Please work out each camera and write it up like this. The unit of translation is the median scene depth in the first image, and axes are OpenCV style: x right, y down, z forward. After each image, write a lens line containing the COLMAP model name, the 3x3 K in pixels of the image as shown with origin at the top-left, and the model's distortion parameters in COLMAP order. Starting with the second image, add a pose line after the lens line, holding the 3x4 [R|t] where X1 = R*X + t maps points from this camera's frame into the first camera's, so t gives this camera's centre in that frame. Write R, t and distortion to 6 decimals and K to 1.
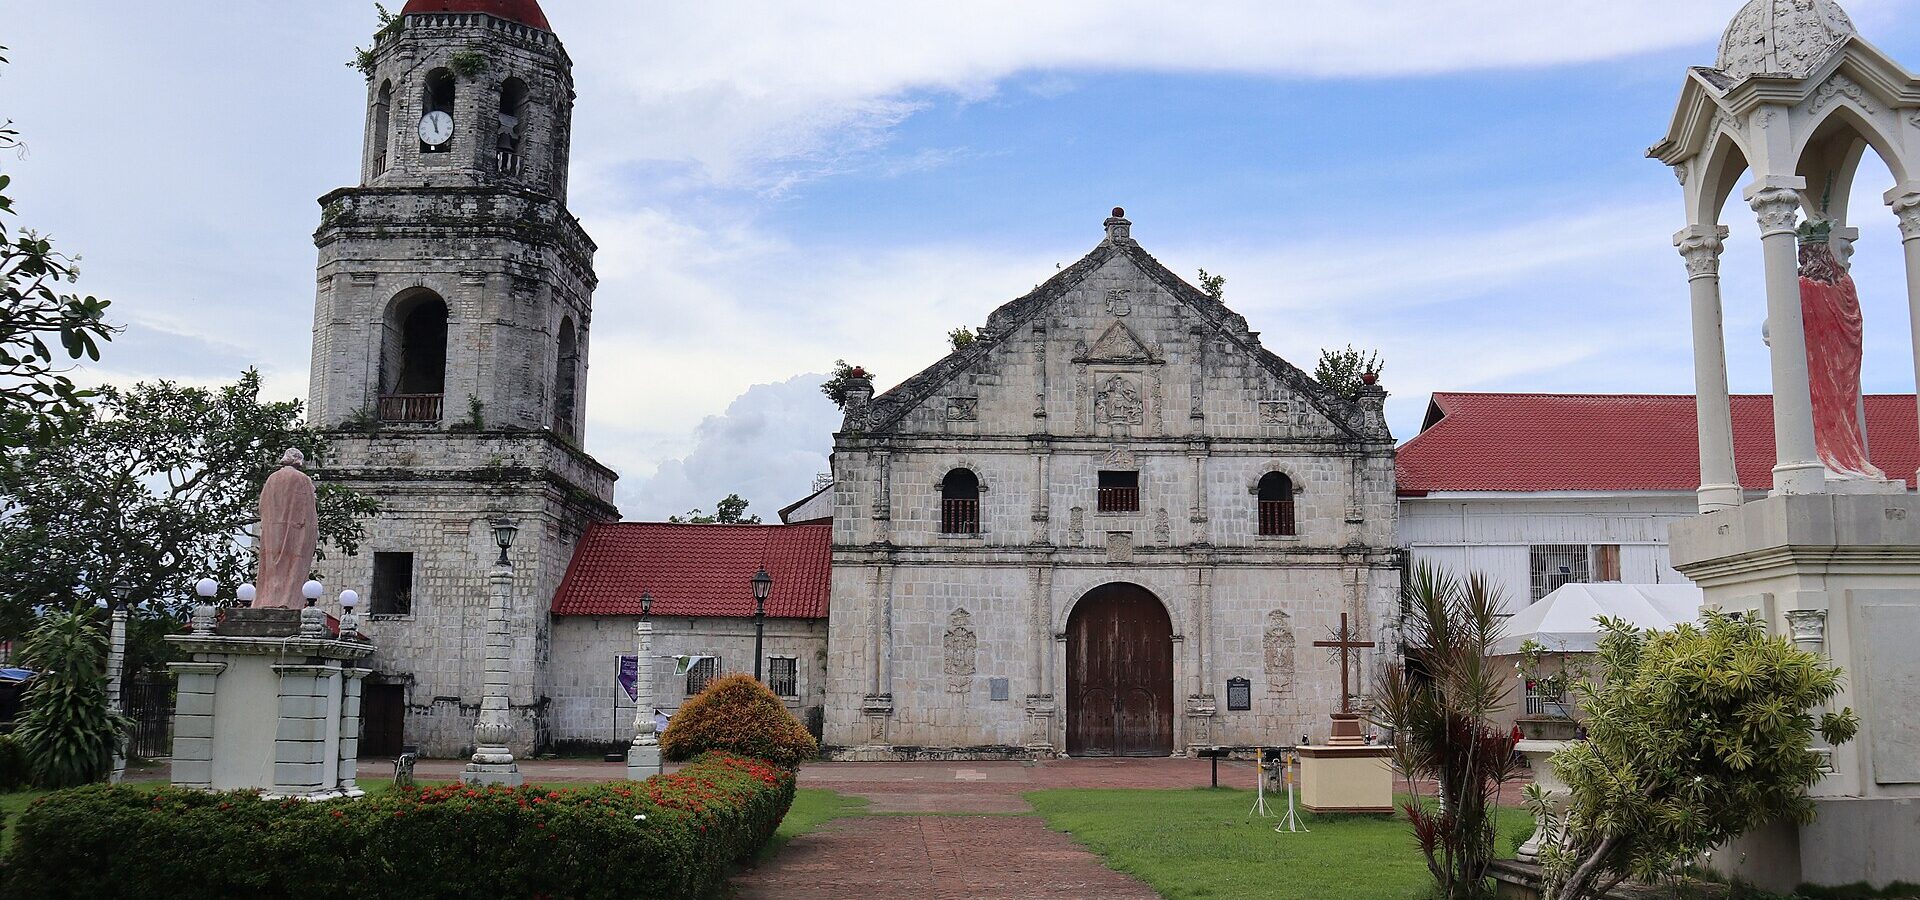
lens RADIAL K [[1704.2, 0, 962.1], [0, 1704.2, 390.4], [0, 0, 1]] dist [-0.177338, 0.002443]
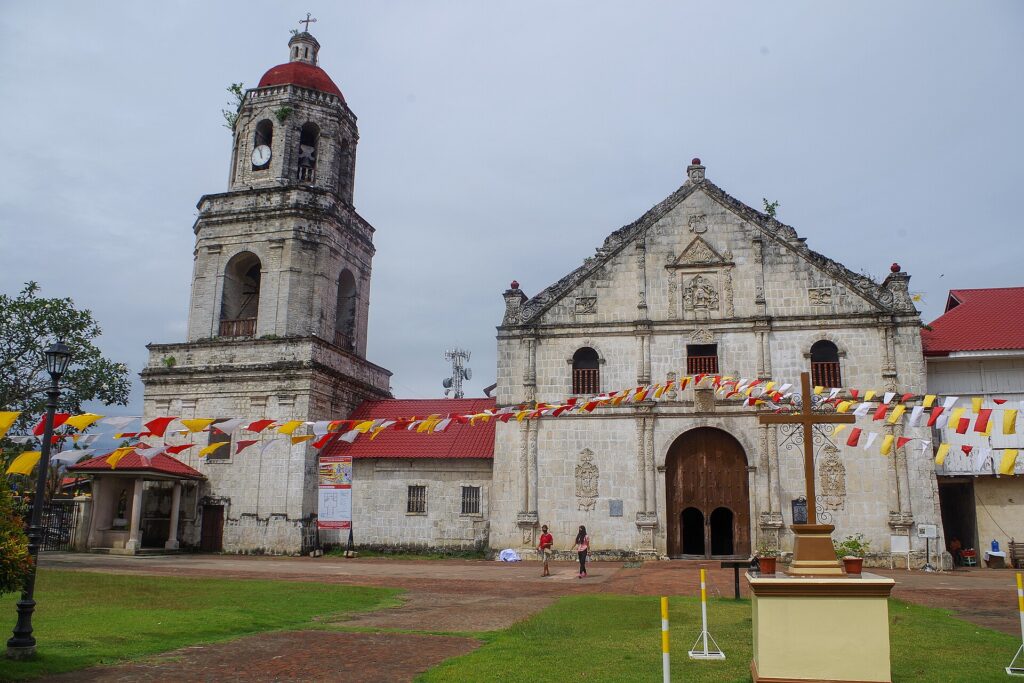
lens RADIAL K [[808.4, 0, 512.0], [0, 808.4, 341.5], [0, 0, 1]] dist [-0.131829, 0.089680]
pose [[0.970075, -0.045789, -0.238448, 0.097153], [0.036465, 0.998393, -0.043371, 0.066570], [0.240050, 0.033378, 0.970186, 0.344721]]
